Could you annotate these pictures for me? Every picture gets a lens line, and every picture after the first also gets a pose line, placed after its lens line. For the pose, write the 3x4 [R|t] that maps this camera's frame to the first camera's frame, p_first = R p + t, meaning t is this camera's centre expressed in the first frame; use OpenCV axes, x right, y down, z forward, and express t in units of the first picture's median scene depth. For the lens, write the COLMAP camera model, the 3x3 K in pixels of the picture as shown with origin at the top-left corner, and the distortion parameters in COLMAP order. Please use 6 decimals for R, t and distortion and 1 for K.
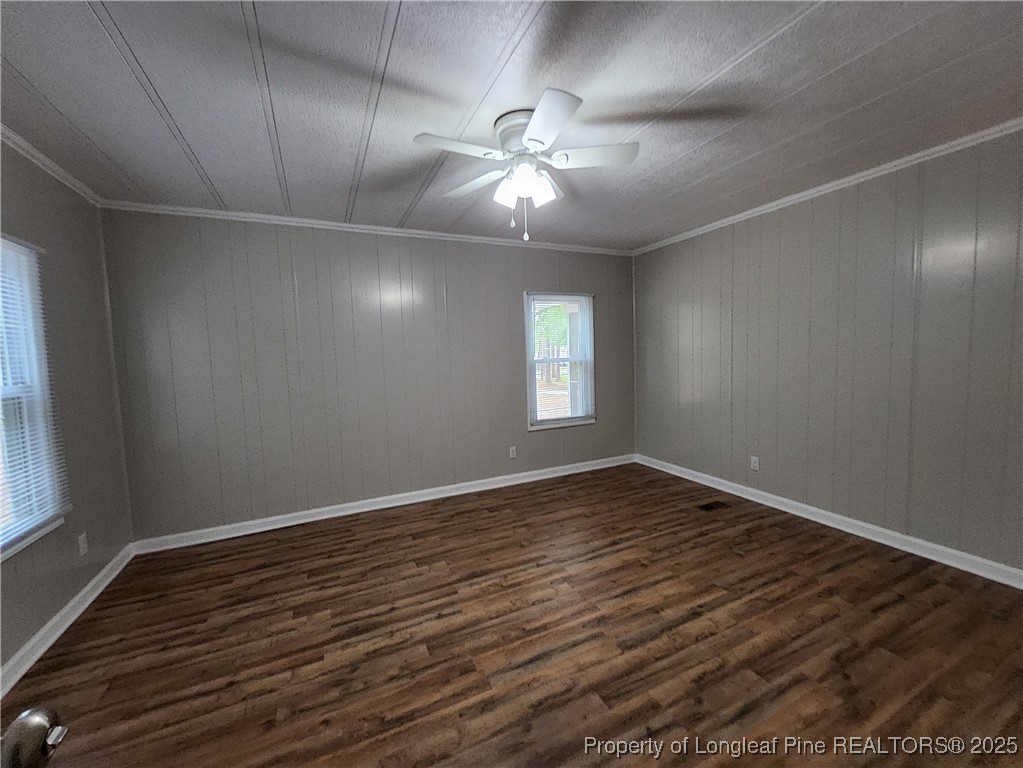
lens RADIAL K [[412.2, 0, 511.4], [0, 412.2, 386.2], [0, 0, 1]] dist [0.003617, -0.002736]
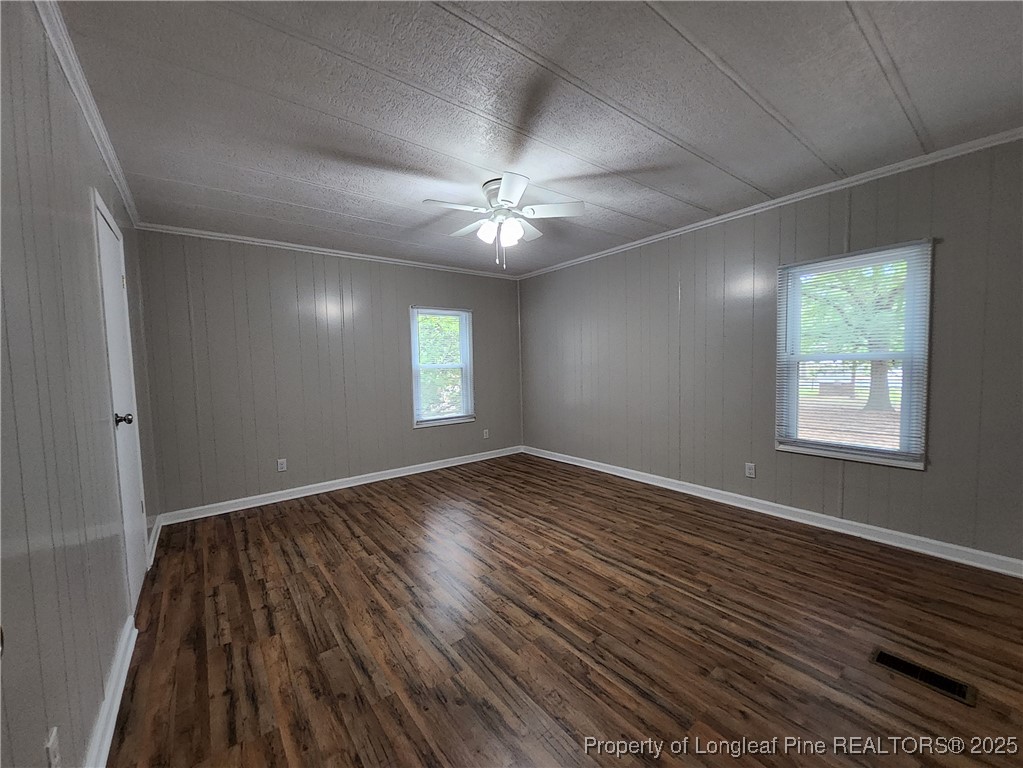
lens RADIAL K [[412.2, 0, 506.9], [0, 412.2, 392.2], [0, 0, 1]] dist [0.003617, -0.002736]
pose [[0.196534, 0.099615, -0.975424, 1.036860], [-0.063780, 0.994018, 0.088663, -0.050389], [0.978420, 0.044787, 0.201712, 0.544458]]
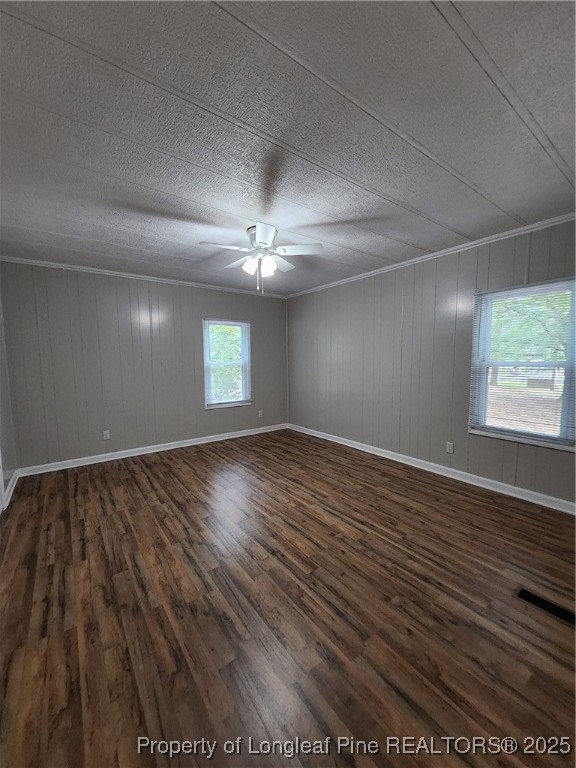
lens RADIAL K [[309.4, 0, 281.1], [0, 309.4, 390.3], [0, 0, 1]] dist [0.003617, -0.002736]
pose [[0.165825, 0.134860, -0.976890, 1.057965], [-0.078546, 0.989264, 0.123236, -0.079395], [0.983022, 0.056295, 0.174637, 0.629188]]
